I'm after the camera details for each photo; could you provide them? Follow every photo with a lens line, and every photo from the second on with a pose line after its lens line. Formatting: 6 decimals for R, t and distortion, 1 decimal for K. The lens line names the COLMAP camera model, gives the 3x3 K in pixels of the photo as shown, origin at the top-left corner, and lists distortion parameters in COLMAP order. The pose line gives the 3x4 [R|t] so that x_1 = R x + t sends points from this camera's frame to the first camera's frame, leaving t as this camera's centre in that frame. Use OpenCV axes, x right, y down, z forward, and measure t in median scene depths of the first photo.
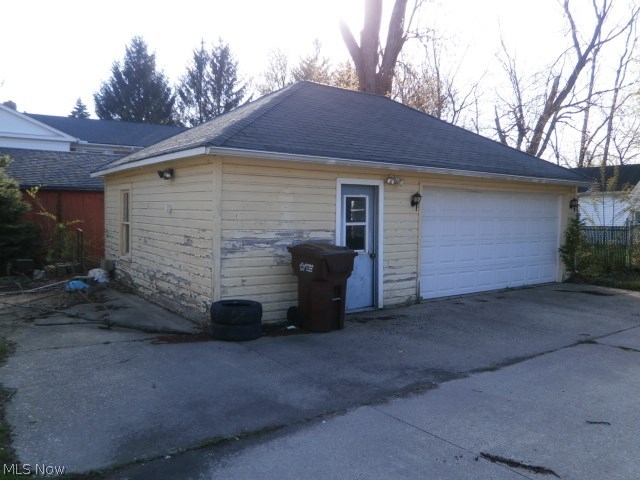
lens RADIAL K [[521.0, 0, 320.0], [0, 521.0, 240.0], [0, 0, 1]] dist [-0.057683, 0.095175]
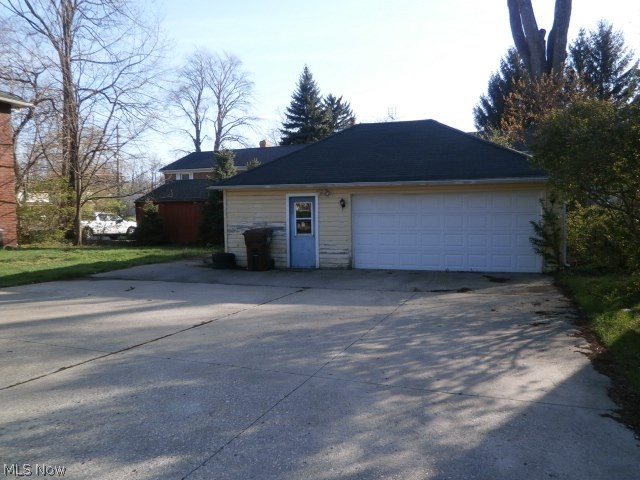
lens RADIAL K [[521.0, 0, 320.0], [0, 521.0, 240.0], [0, 0, 1]] dist [-0.057683, 0.095175]
pose [[0.571659, 0.037154, -0.819650, 1.409682], [-0.019864, 0.999308, 0.031443, -0.013697], [0.820251, -0.001693, 0.572001, 0.032986]]
